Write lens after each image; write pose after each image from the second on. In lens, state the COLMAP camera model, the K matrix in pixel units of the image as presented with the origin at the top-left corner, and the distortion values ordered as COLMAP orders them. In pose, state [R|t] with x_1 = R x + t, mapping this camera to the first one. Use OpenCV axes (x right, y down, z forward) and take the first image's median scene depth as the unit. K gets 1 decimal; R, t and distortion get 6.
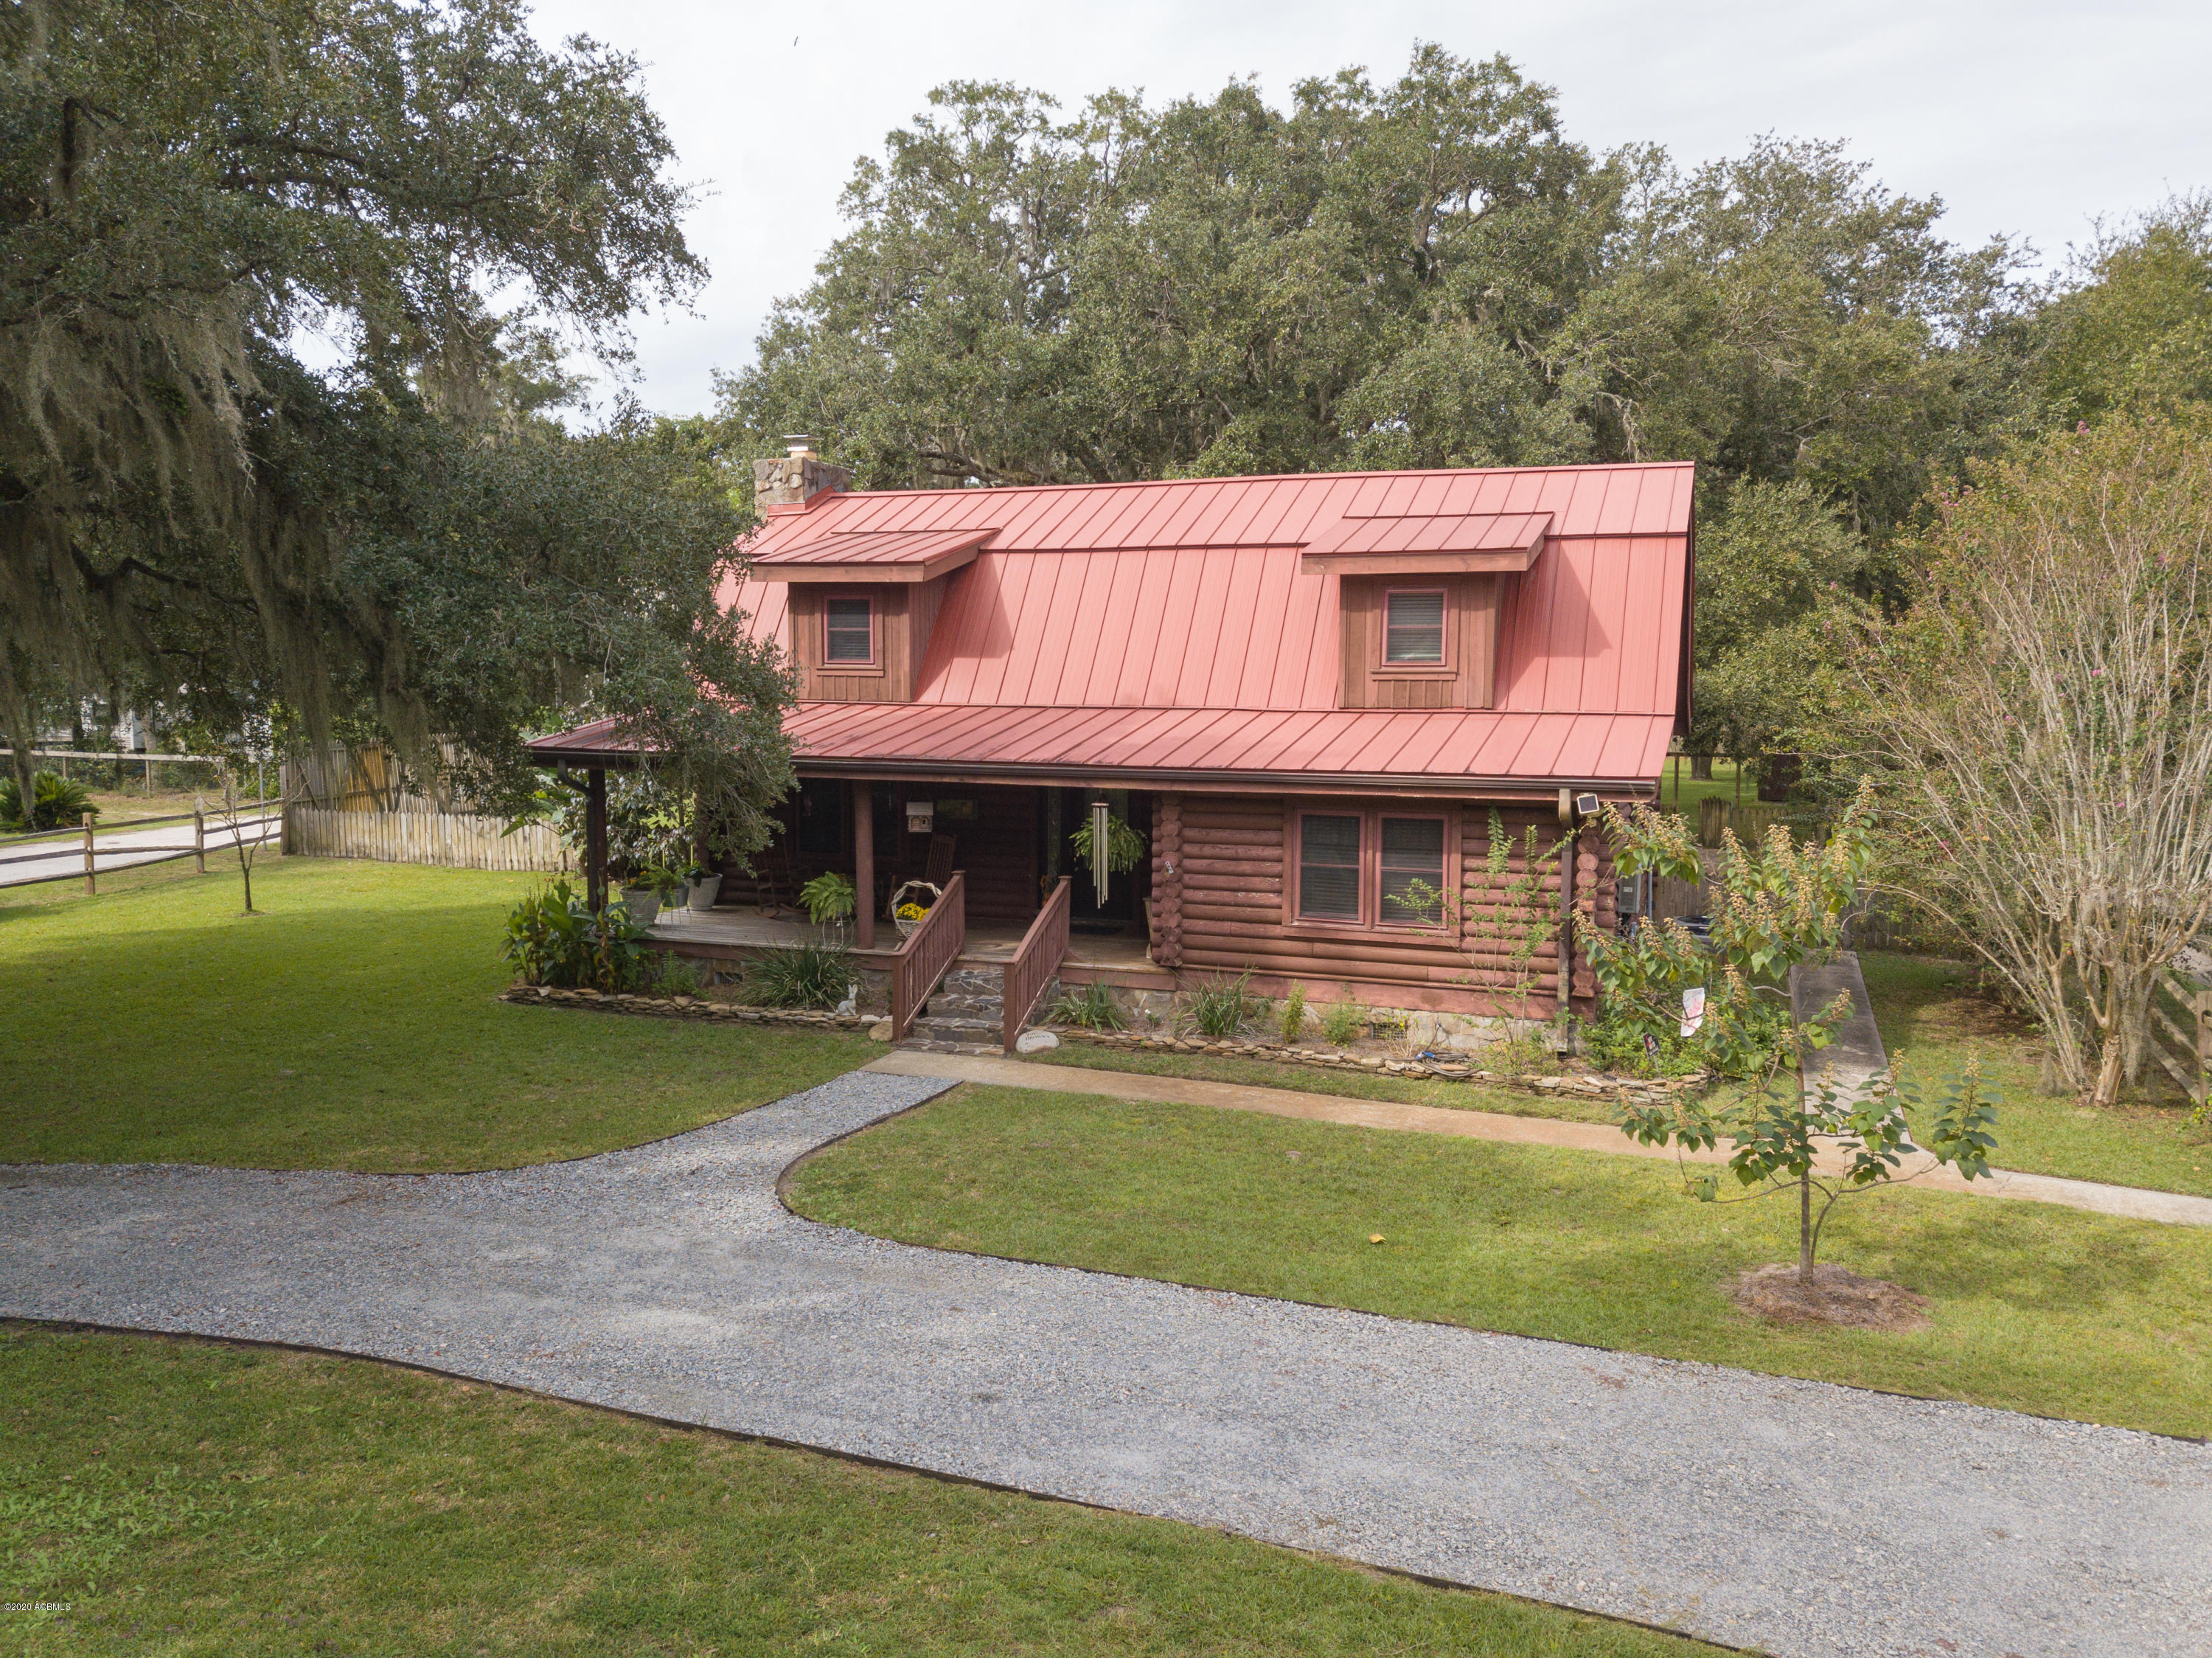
lens RADIAL K [[1736.9, 0, 1105.9], [0, 1736.9, 796.1], [0, 0, 1]] dist [0.041621, -0.000464]
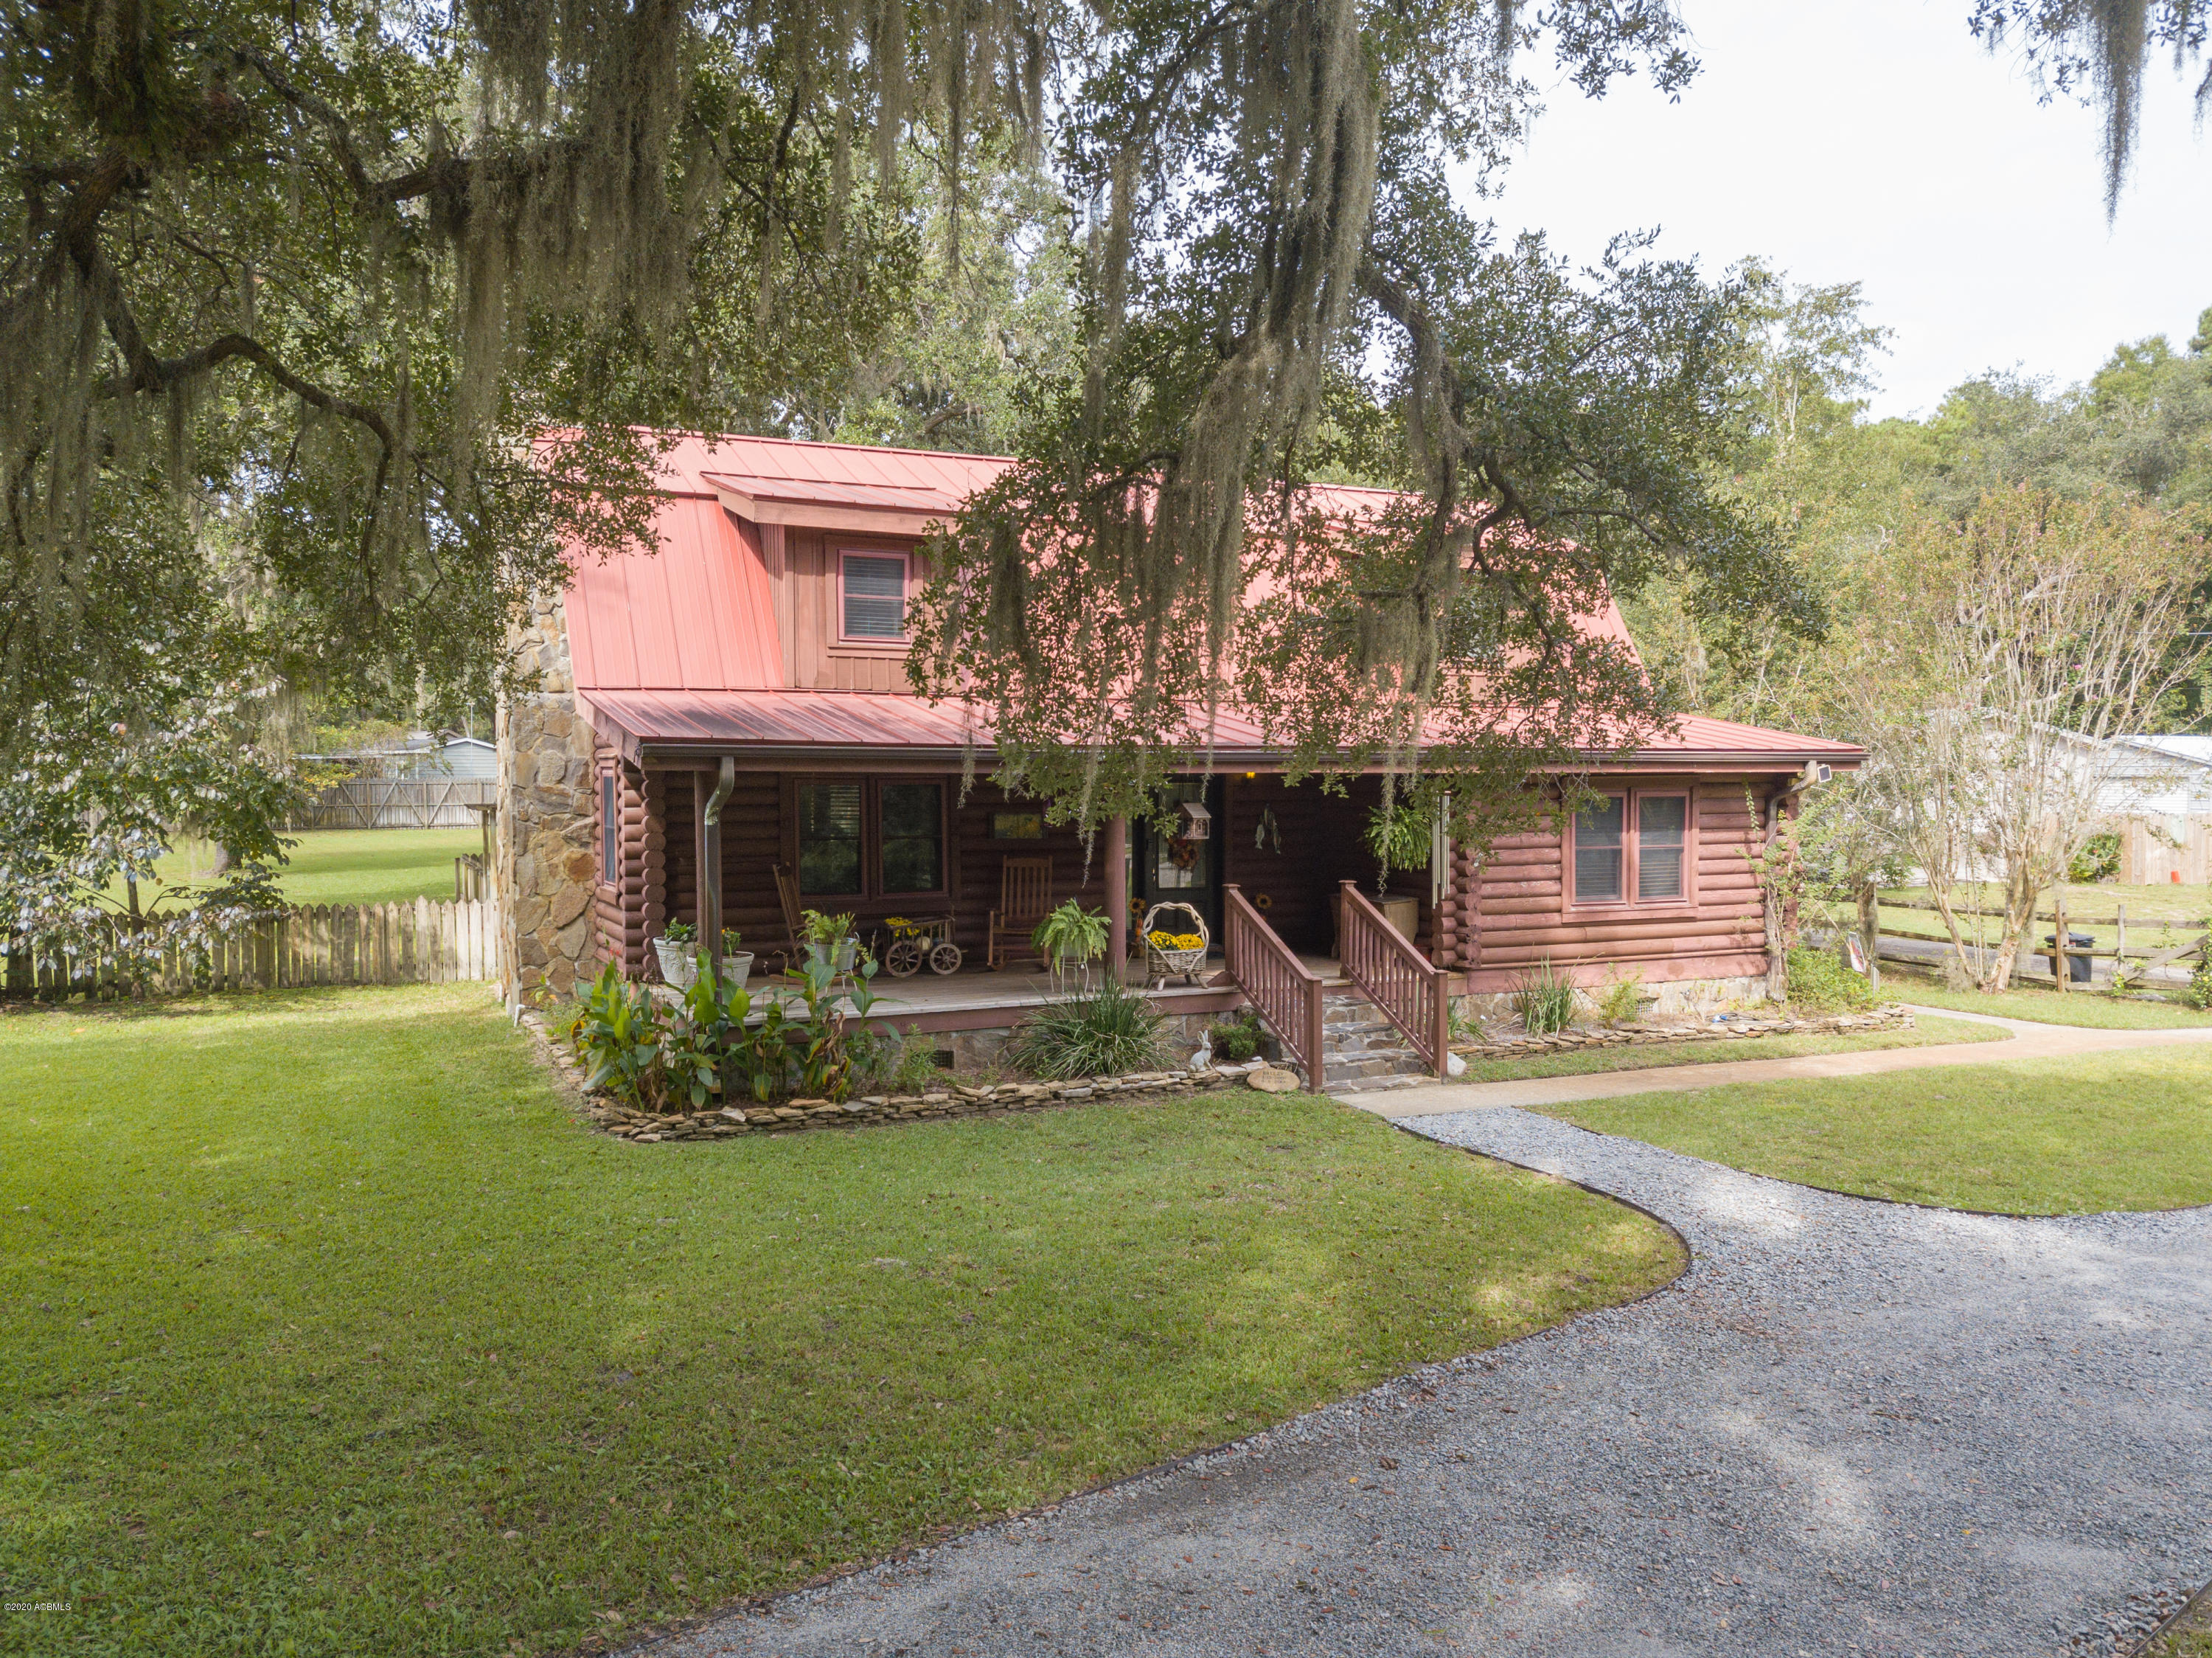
lens RADIAL K [[1698.1, 0, 1104.7], [0, 1698.1, 836.6], [0, 0, 1]] dist [0.034666, -0.000889]
pose [[0.692537, -0.030658, 0.720731, -0.723034], [0.057715, 0.998249, -0.012994, 0.027926], [-0.719070, 0.050595, 0.693093, 0.494403]]
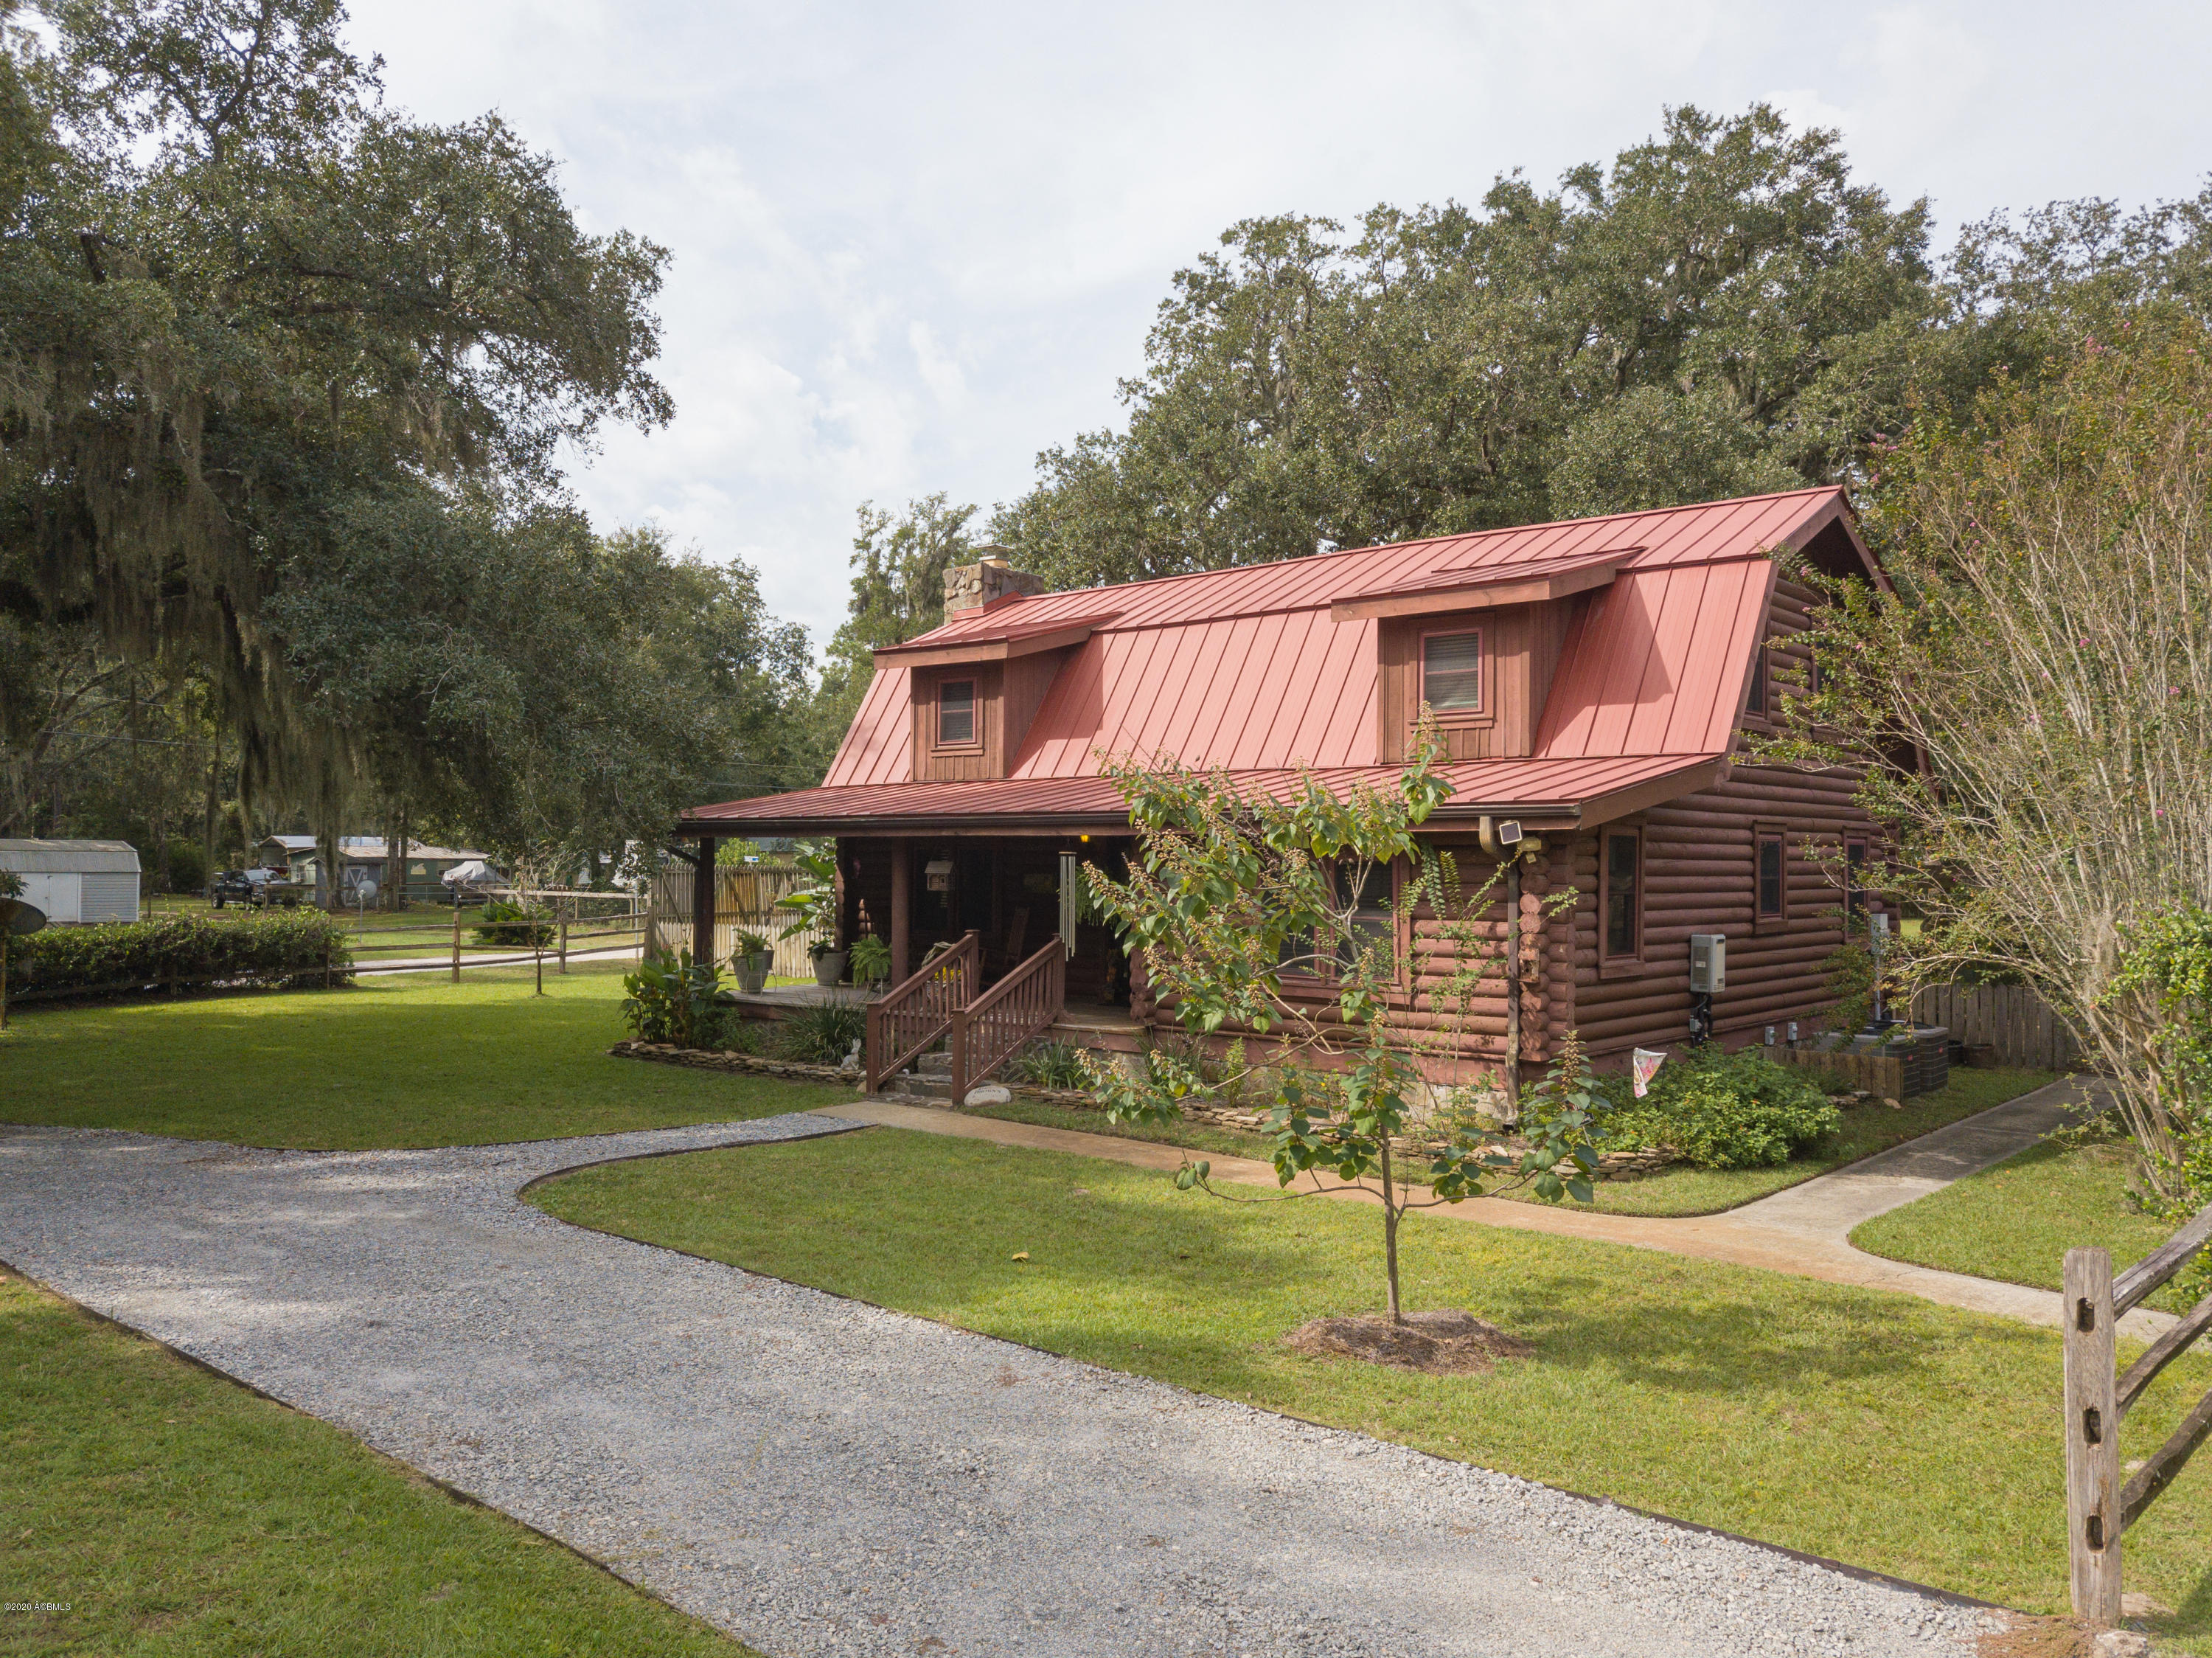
lens RADIAL K [[1728.2, 0, 1097.5], [0, 1728.2, 821.2], [0, 0, 1]] dist [-0.000080, 0.042334]
pose [[0.938995, -0.012154, -0.343715, 0.328986], [-0.021466, 0.995356, -0.093840, 0.073151], [0.343259, 0.095493, 0.934374, 0.101112]]
